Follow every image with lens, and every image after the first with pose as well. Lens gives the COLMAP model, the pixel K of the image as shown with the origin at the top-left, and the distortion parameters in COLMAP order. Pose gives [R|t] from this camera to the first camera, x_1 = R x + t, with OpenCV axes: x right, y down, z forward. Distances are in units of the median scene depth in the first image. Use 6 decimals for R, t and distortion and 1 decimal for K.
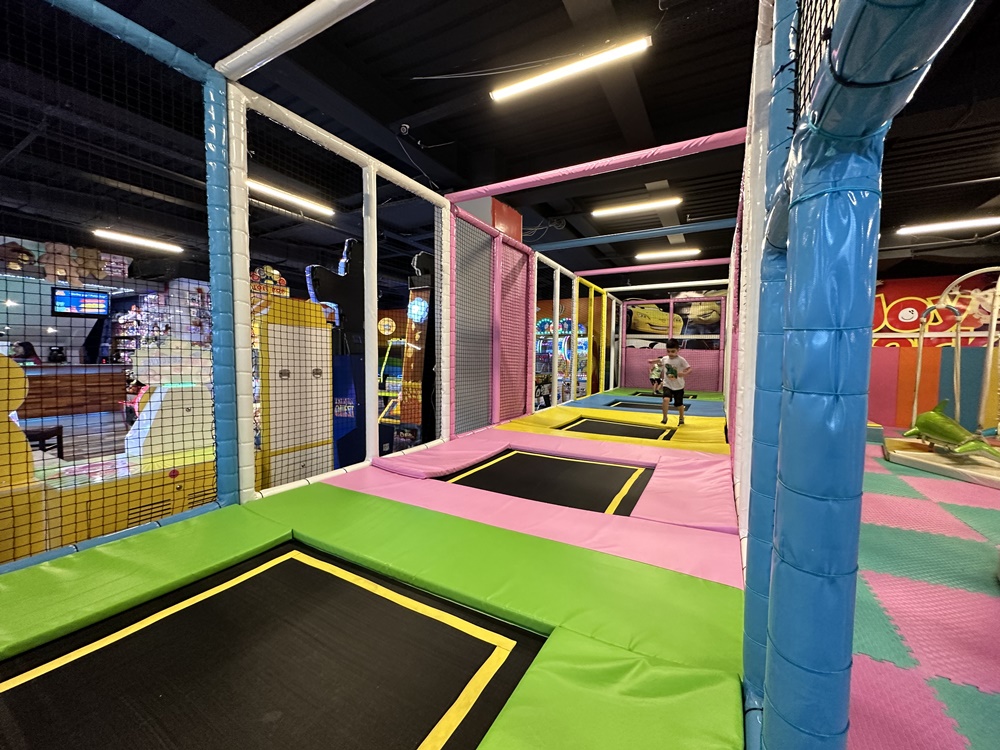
lens RADIAL K [[400.2, 0, 499.7], [0, 400.2, 376.4], [0, 0, 1]] dist [-0.003099, 0.000938]
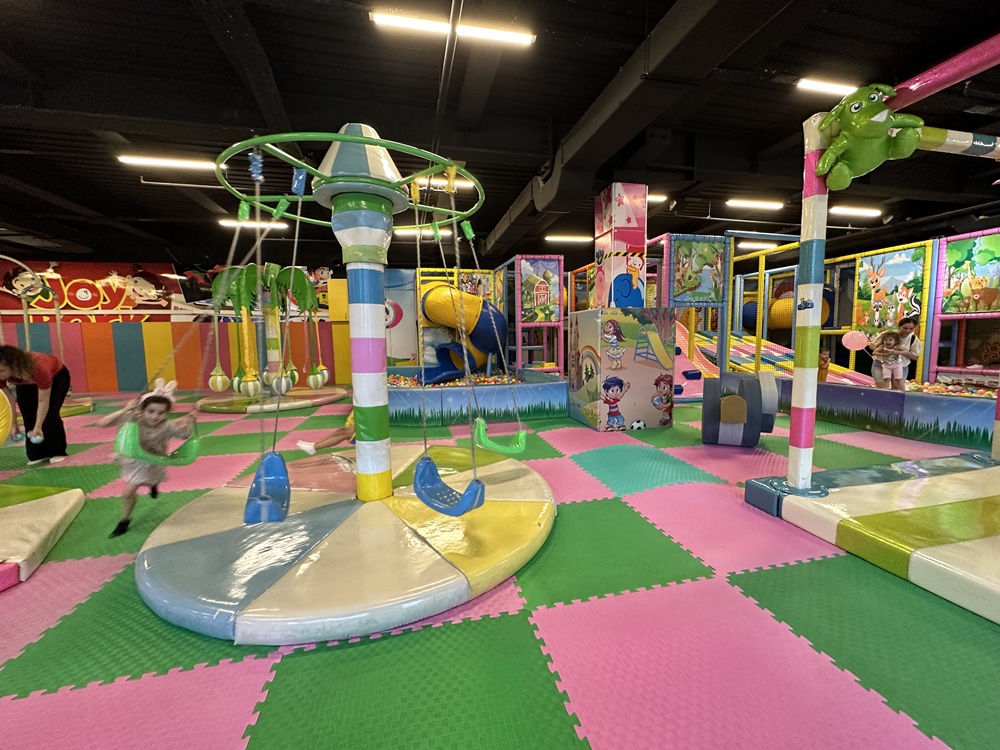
lens RADIAL K [[400.2, 0, 500.3], [0, 400.2, 376.7], [0, 0, 1]] dist [-0.003099, 0.000938]
pose [[0.738685, -0.086139, 0.668524, 1.134026], [0.059562, 0.996263, 0.062555, 0.084547], [-0.671414, -0.006390, 0.741055, -0.684703]]
